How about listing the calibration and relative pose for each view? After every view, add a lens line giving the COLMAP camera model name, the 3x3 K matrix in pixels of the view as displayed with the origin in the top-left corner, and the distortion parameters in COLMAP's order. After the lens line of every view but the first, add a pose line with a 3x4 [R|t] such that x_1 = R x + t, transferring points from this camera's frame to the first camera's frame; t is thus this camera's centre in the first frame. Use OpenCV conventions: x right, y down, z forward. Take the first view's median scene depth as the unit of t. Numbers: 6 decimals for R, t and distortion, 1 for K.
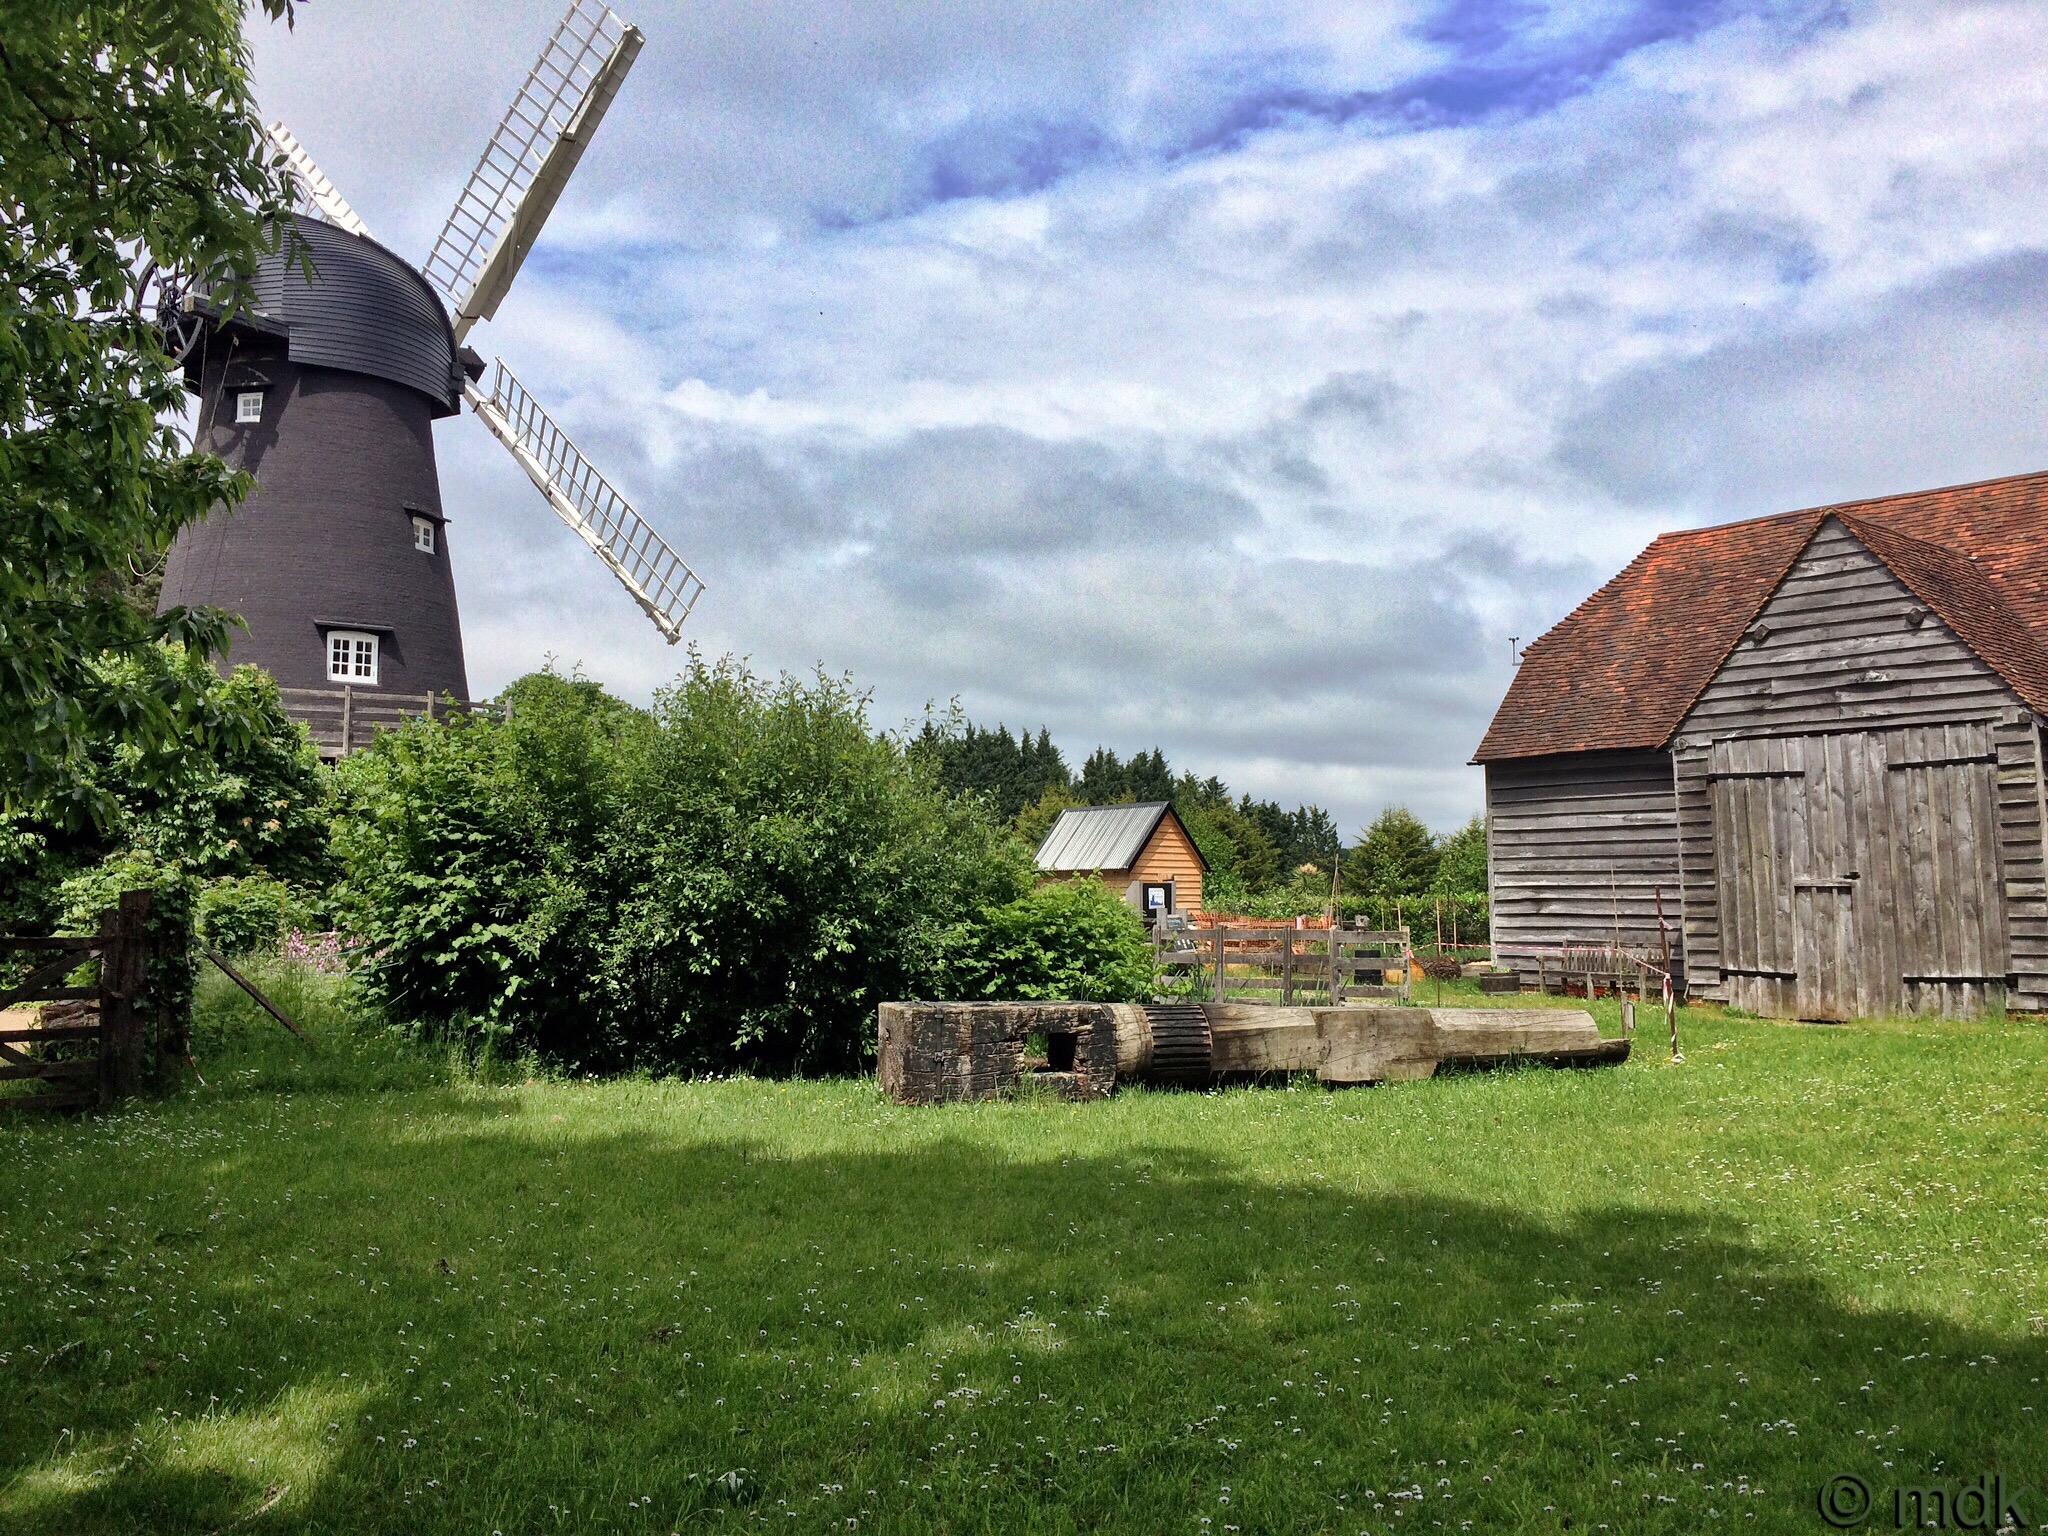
lens RADIAL K [[1750.2, 0, 1010.6], [0, 1750.2, 746.1], [0, 0, 1]] dist [0.045888, 0.001494]
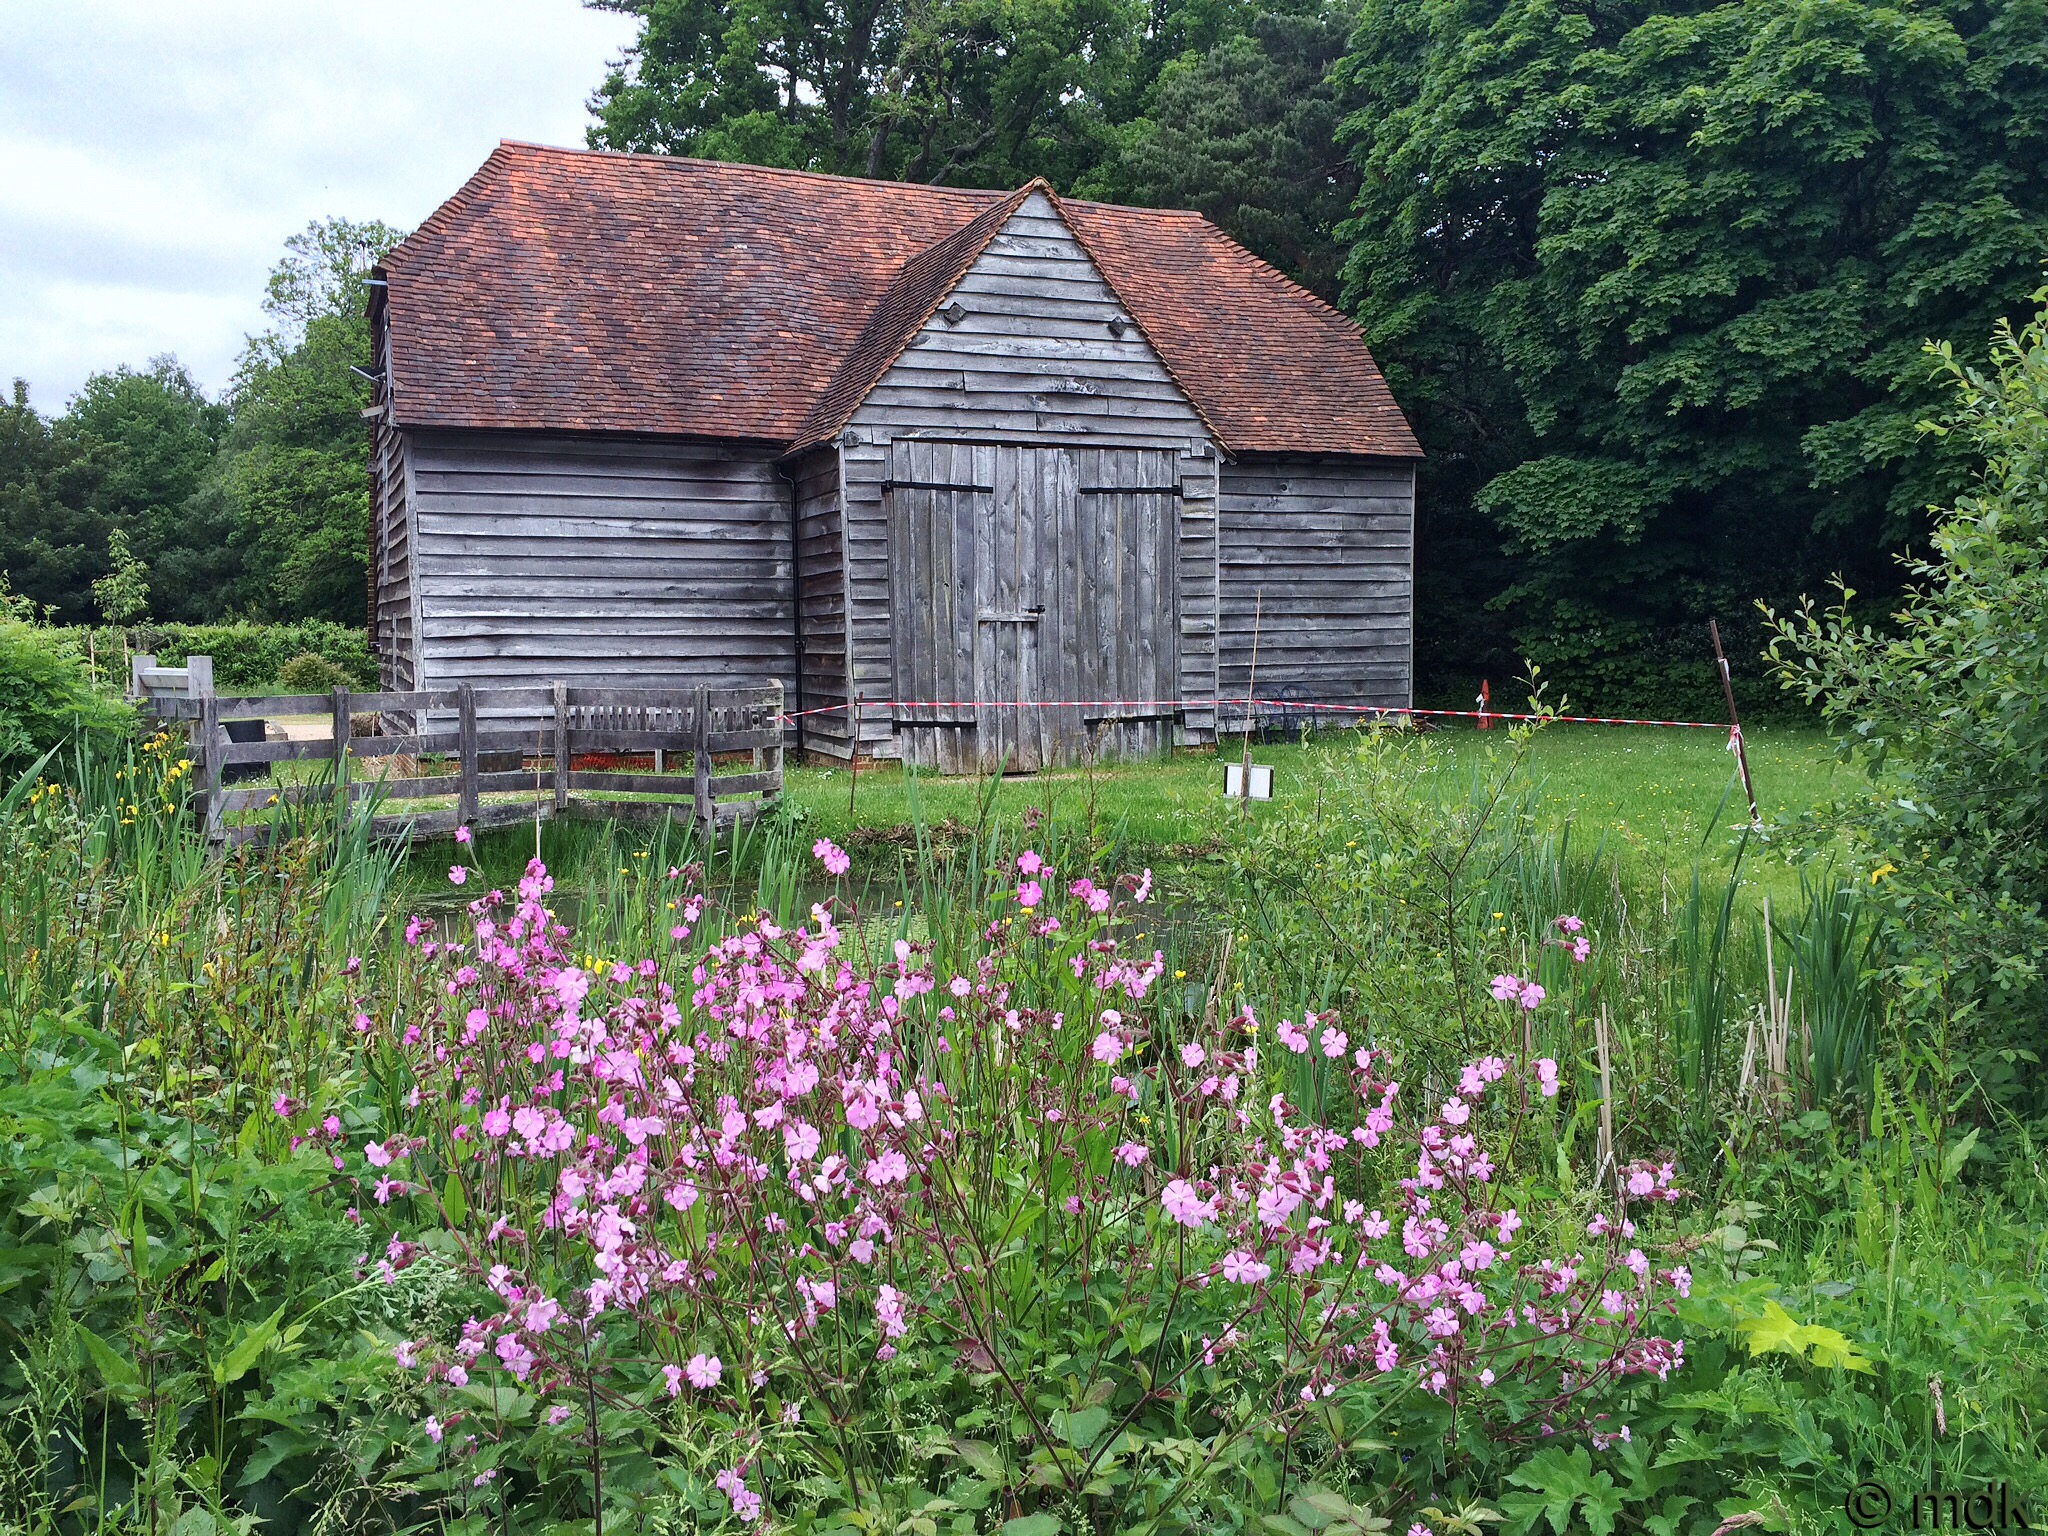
lens RADIAL K [[1750.2, 0, 1015.9], [0, 1750.2, 771.0], [0, 0, 1]] dist [0.045888, 0.001494]
pose [[0.341436, -0.074821, 0.936922, -0.356361], [-0.083572, 0.990462, 0.109552, 0.056806], [-0.936182, -0.115706, 0.331927, 0.691775]]
